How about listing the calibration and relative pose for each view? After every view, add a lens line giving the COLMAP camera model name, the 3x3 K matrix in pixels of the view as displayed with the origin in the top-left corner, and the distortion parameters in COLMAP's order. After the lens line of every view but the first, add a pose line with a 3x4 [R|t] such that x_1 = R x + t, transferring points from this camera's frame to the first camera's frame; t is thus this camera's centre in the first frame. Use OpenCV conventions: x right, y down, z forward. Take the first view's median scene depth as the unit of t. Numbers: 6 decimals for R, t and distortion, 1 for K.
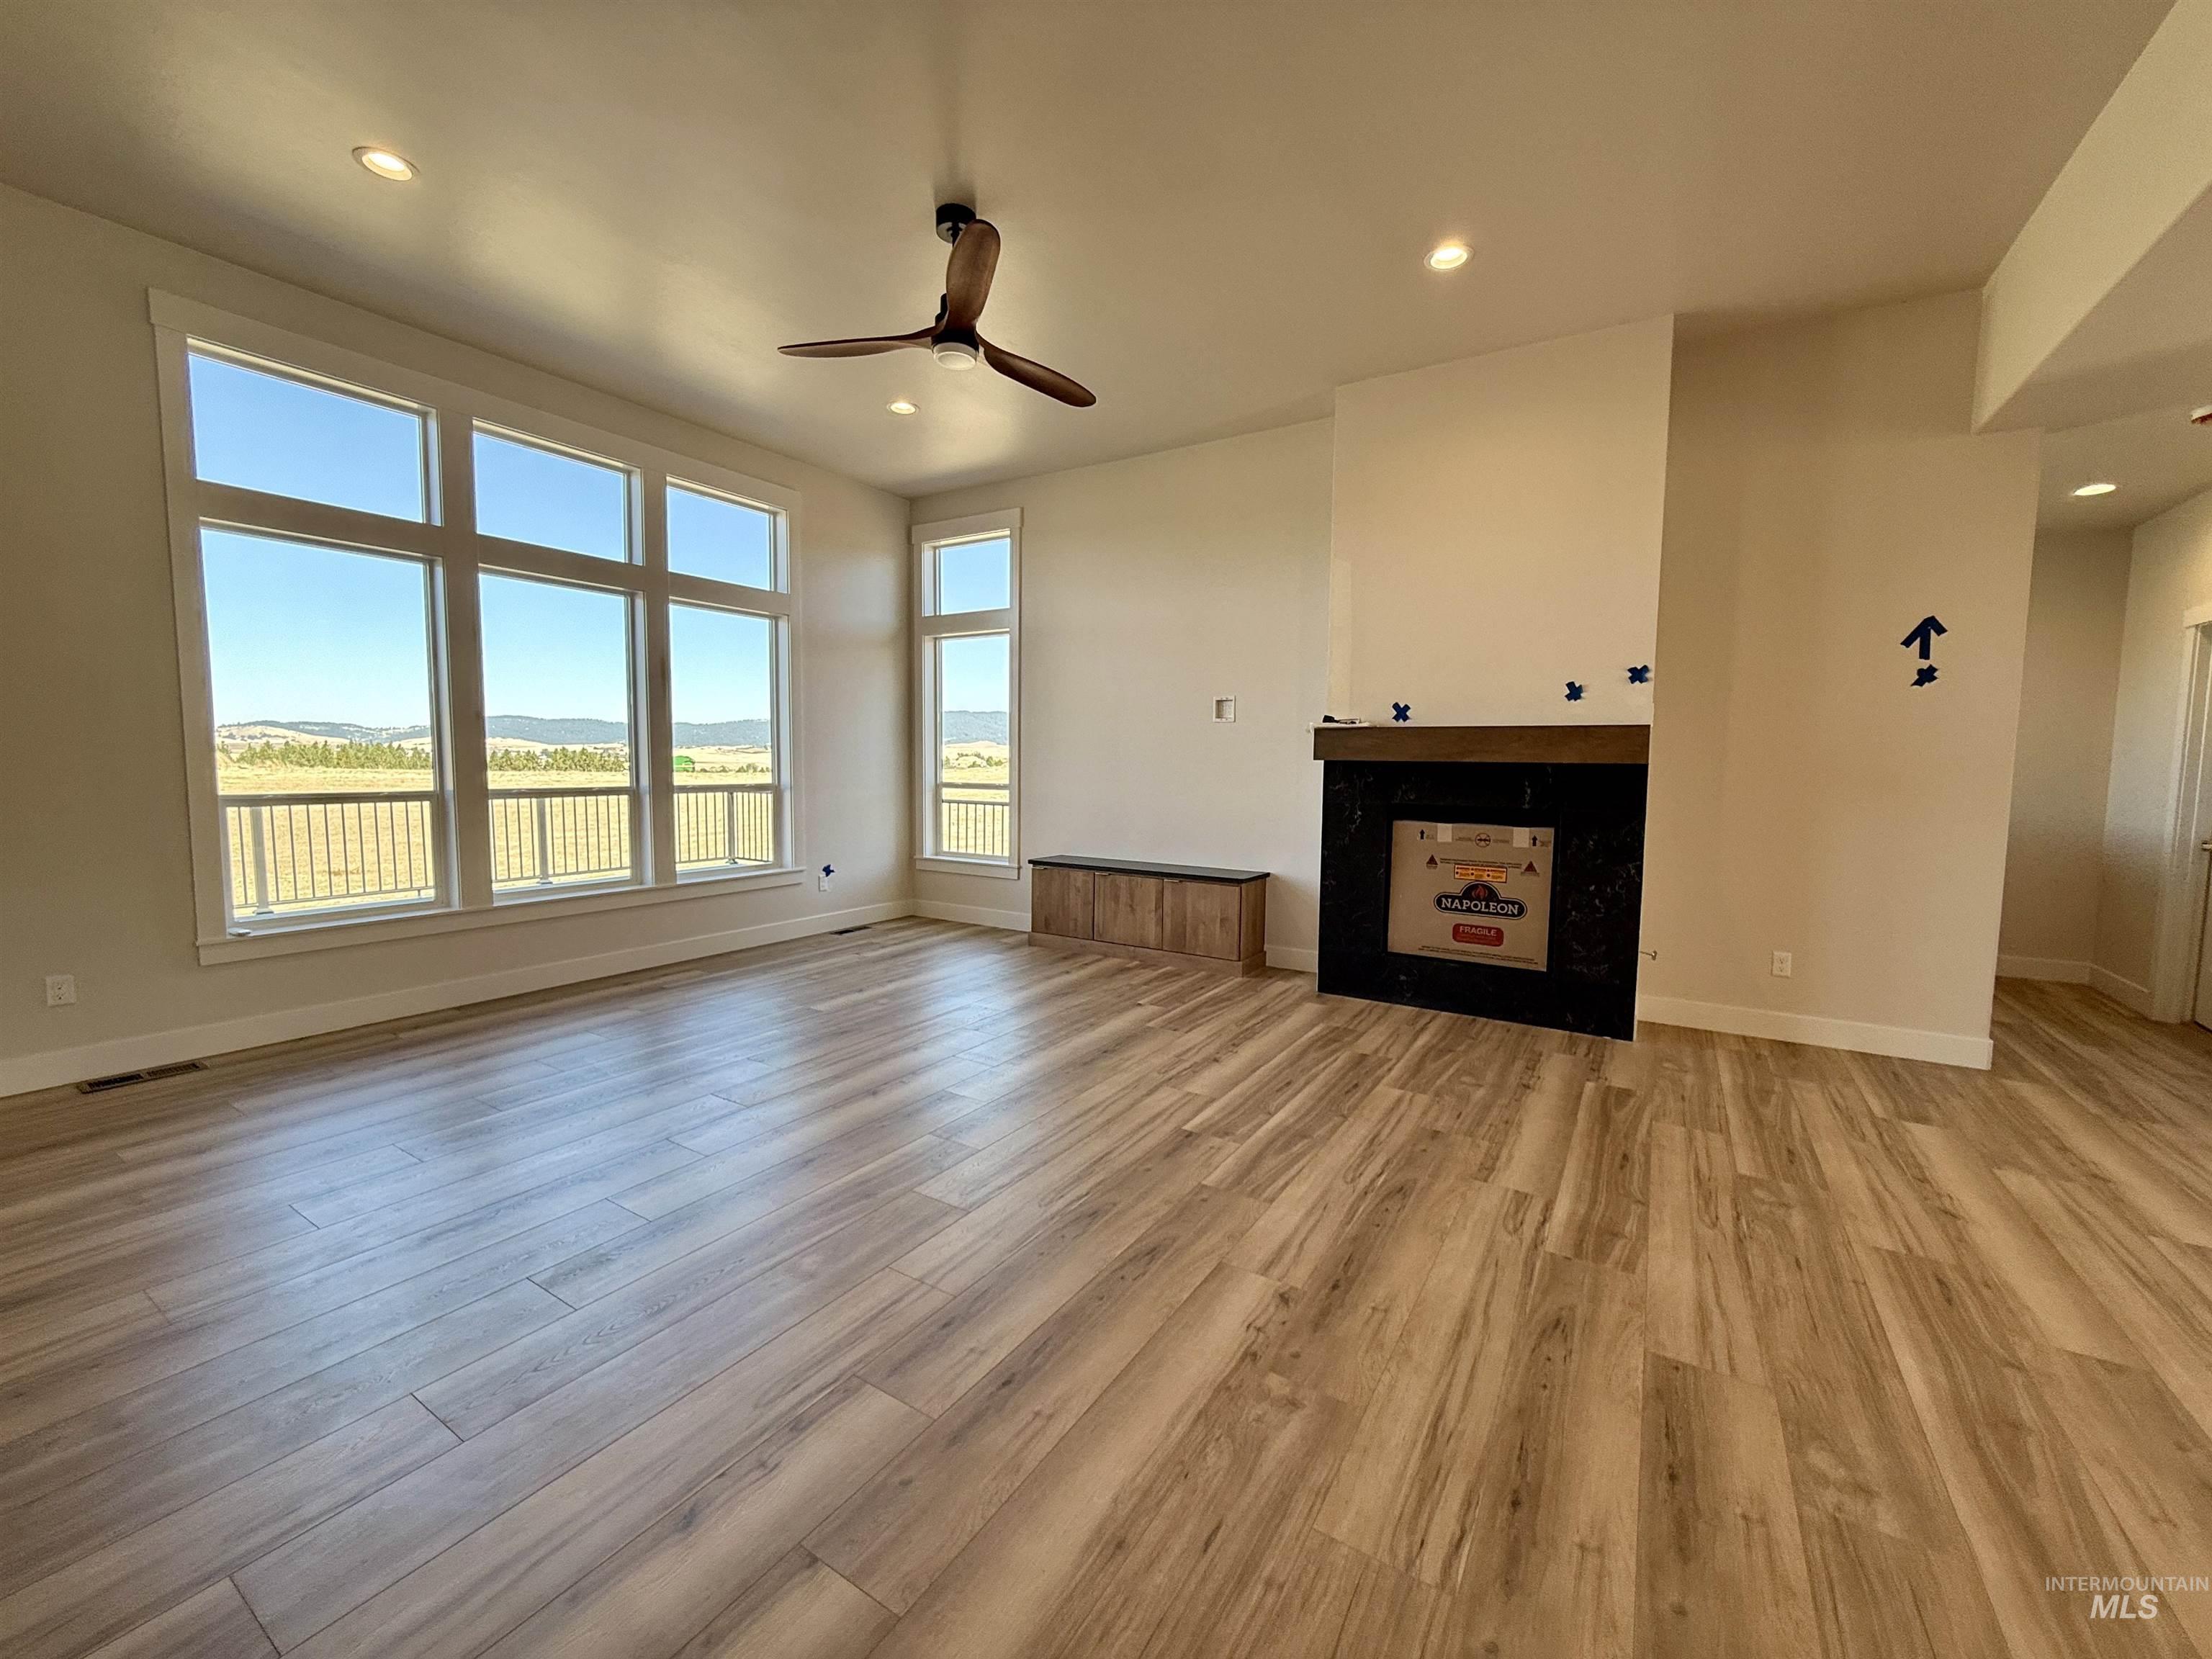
lens RADIAL K [[882.5, 0, 1106.0], [0, 882.5, 829.5], [0, 0, 1]] dist [-0.000794, -0.000609]
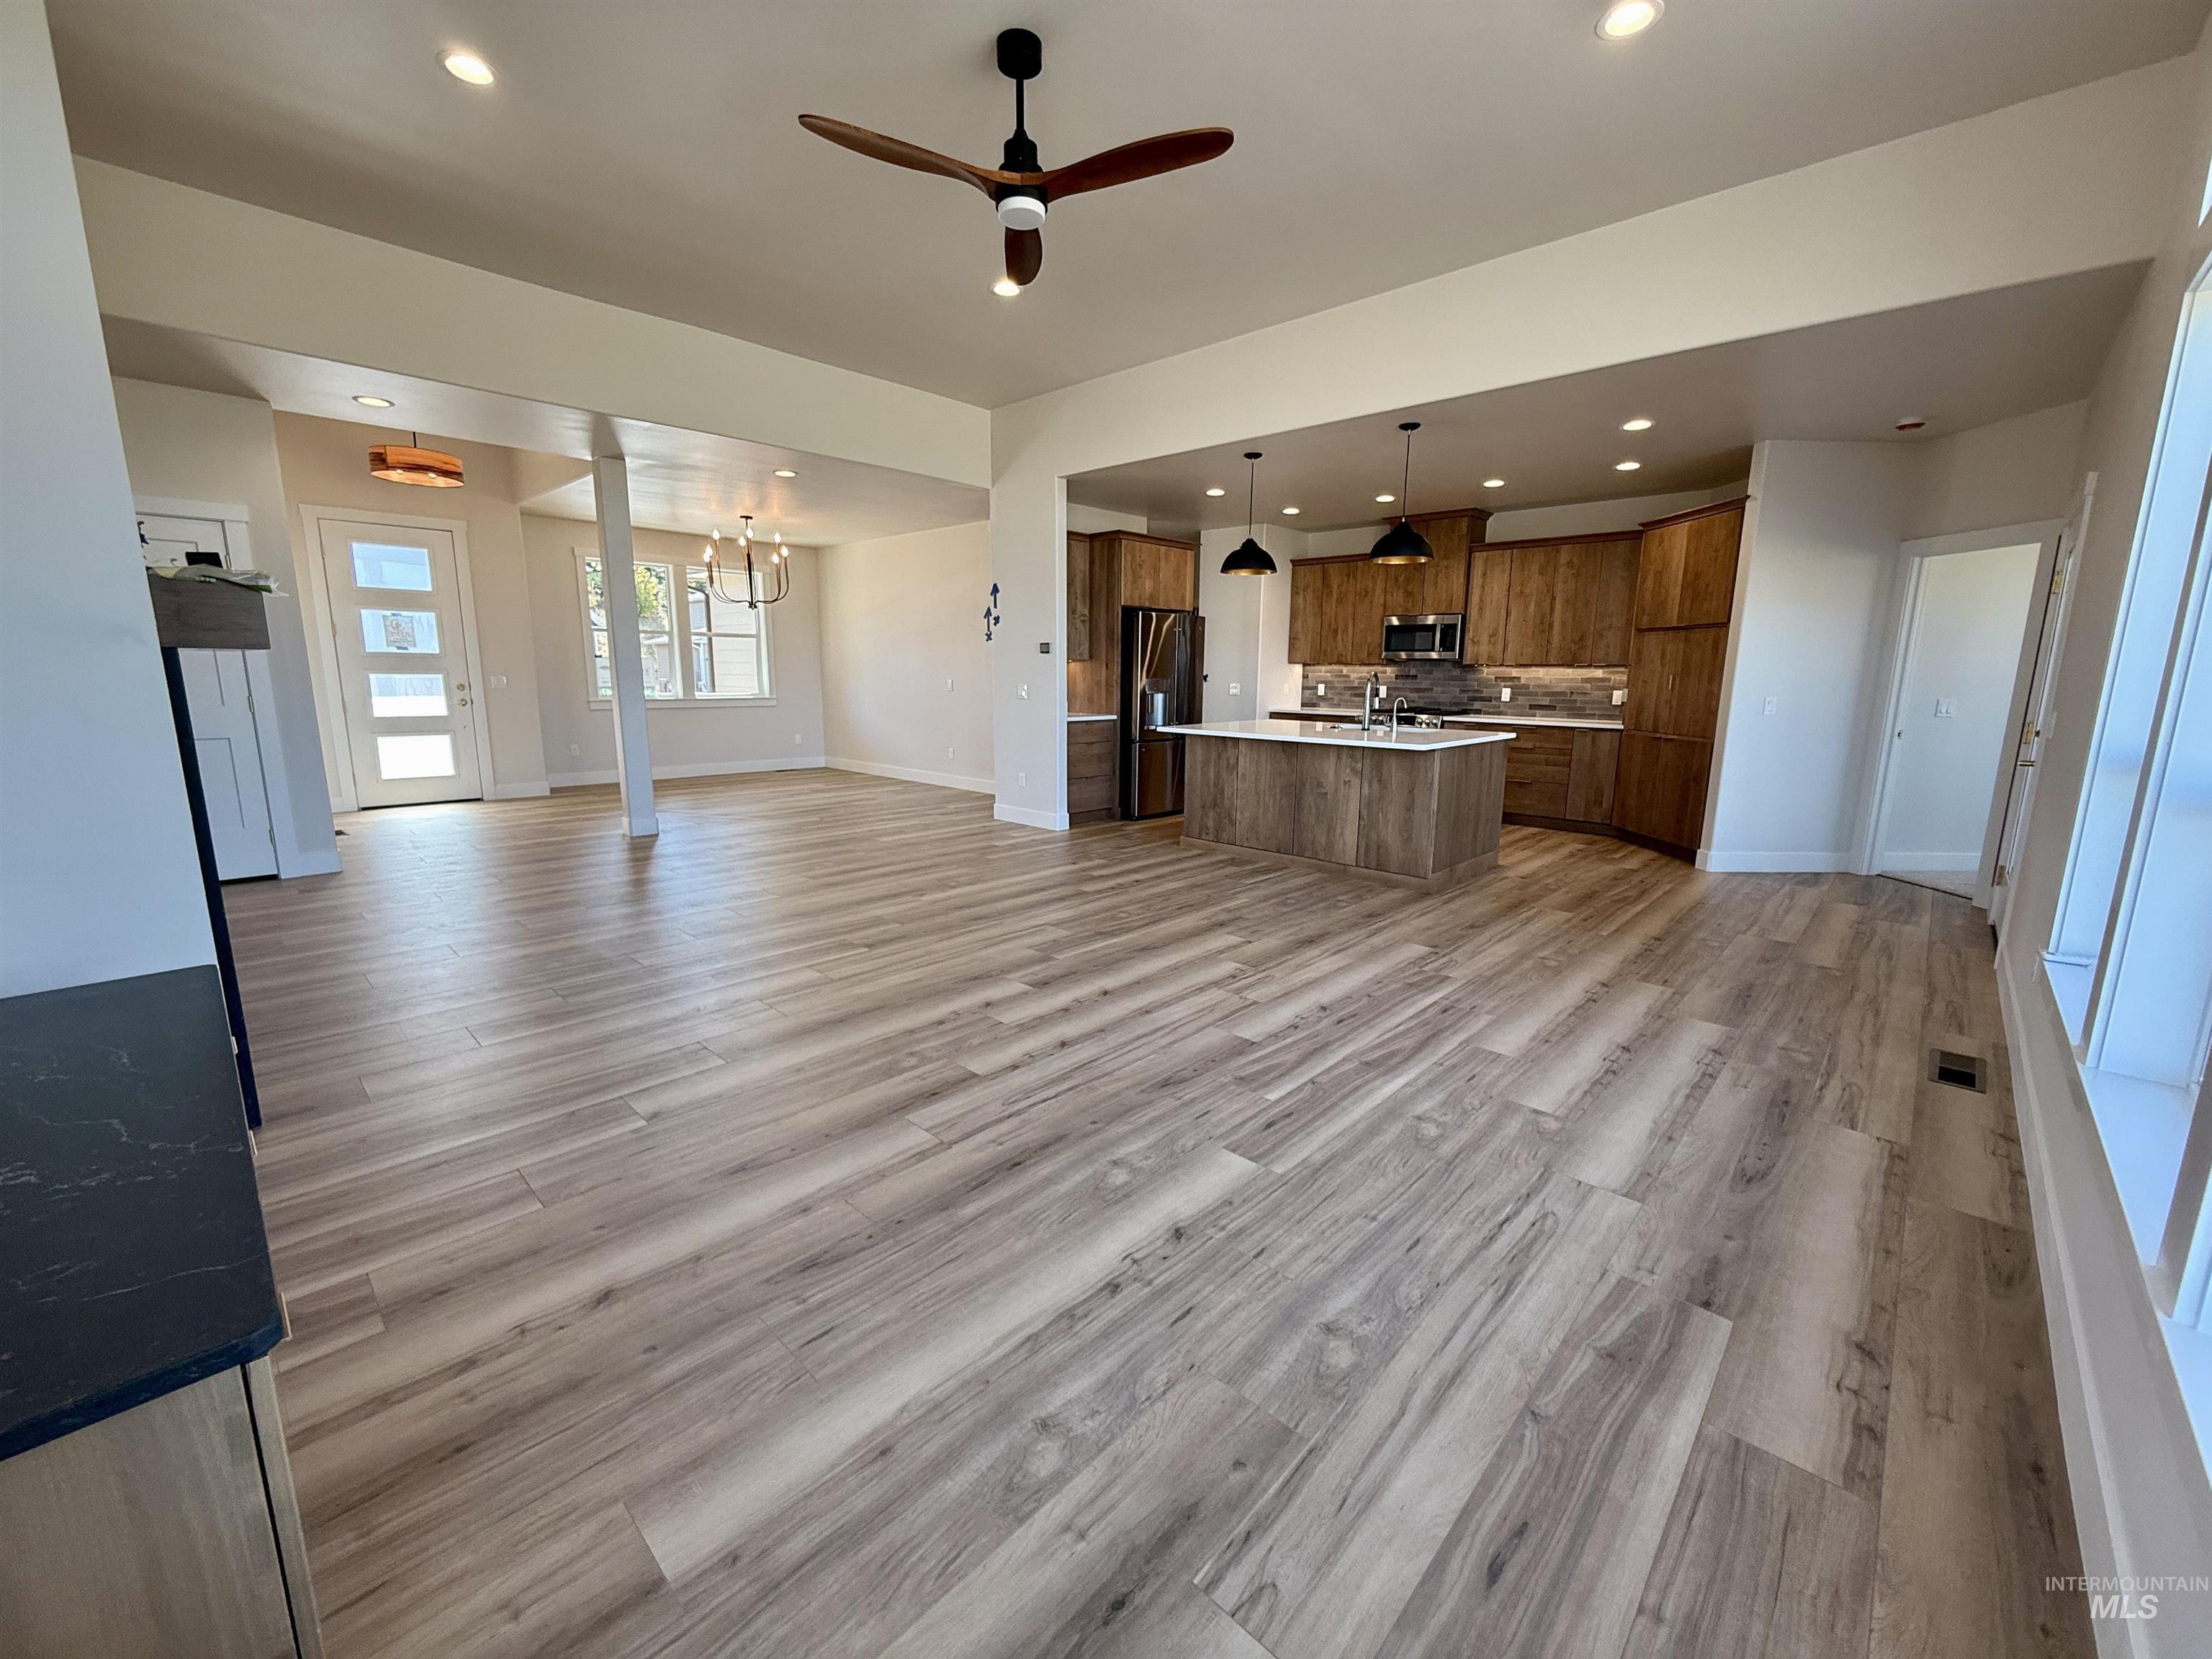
lens RADIAL K [[874.1, 0, 1106.0], [0, 874.1, 829.5], [0, 0, 1]] dist [0.000103, -0.000008]
pose [[-0.980341, -0.056526, 0.189042, -0.336233], [-0.005828, 0.965964, 0.258613, -0.115594], [-0.197226, 0.252427, -0.947303, 1.452924]]
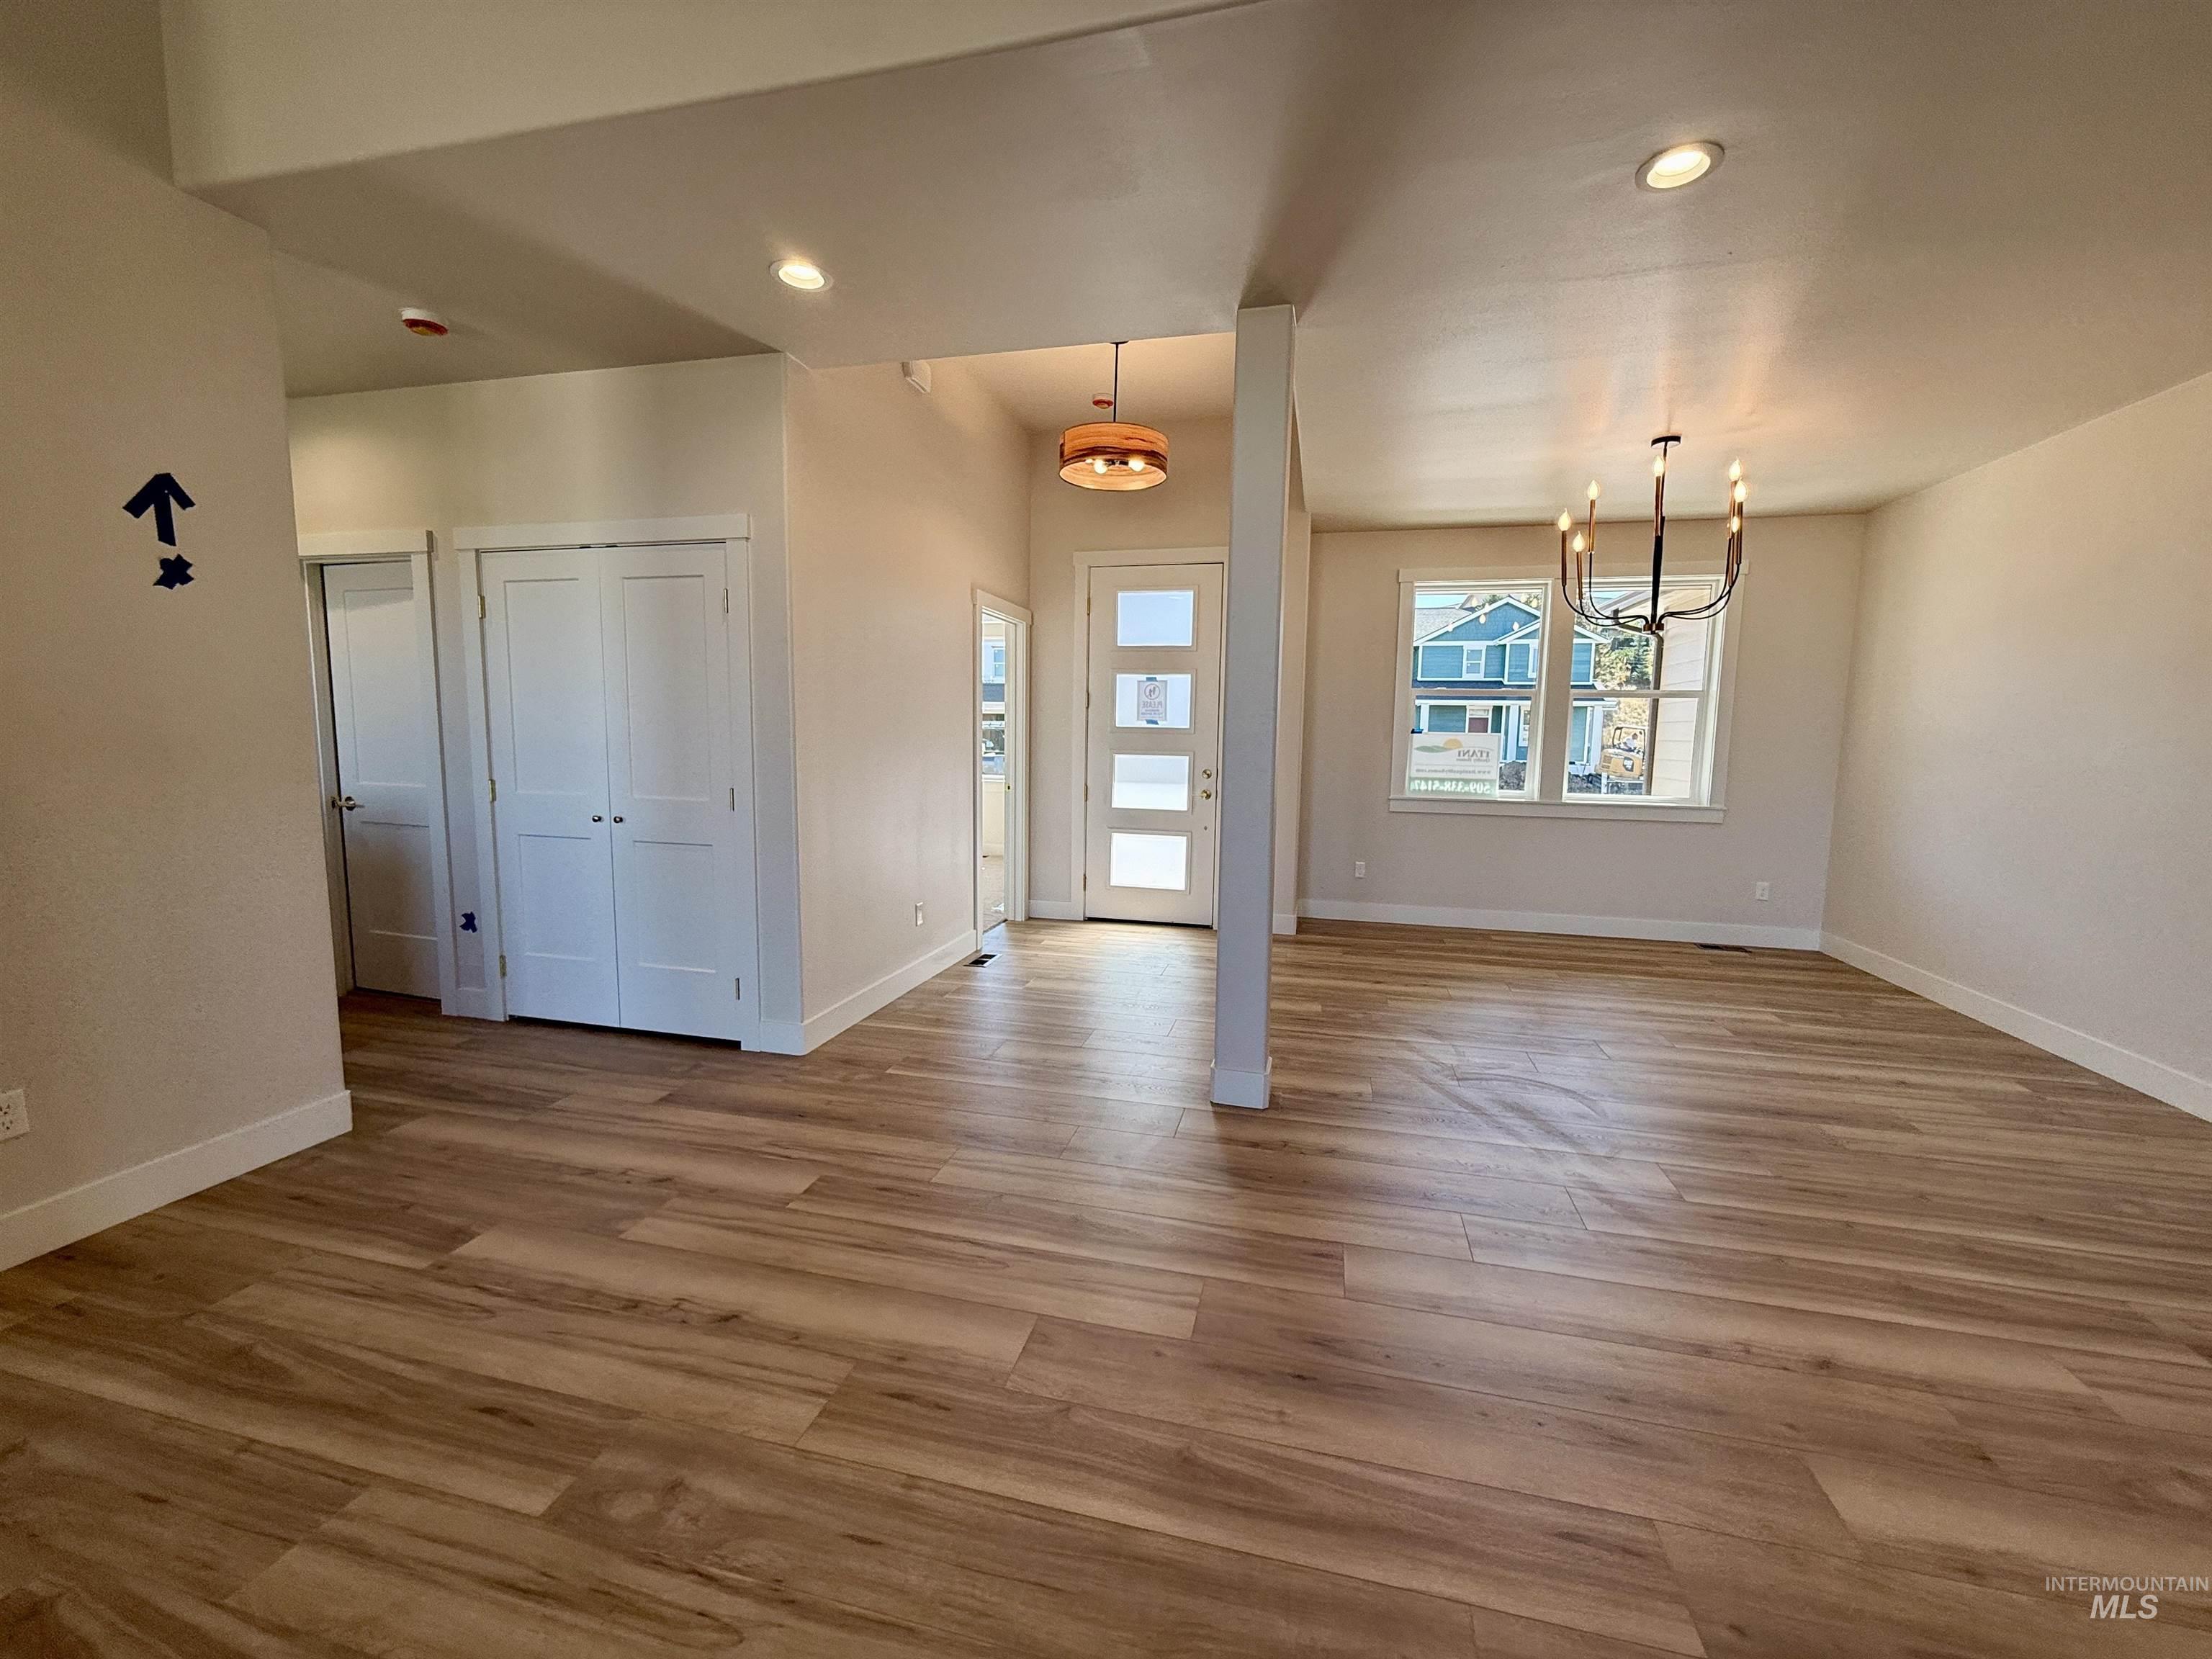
lens RADIAL K [[878.4, 0, 1106.0], [0, 878.4, 829.5], [0, 0, 1]] dist [0.001104, -0.000026]
pose [[-0.318661, -0.119438, 0.940313, 0.108776], [0.055002, 0.988028, 0.144138, -0.043160], [-0.946272, 0.097650, -0.308277, 0.513393]]
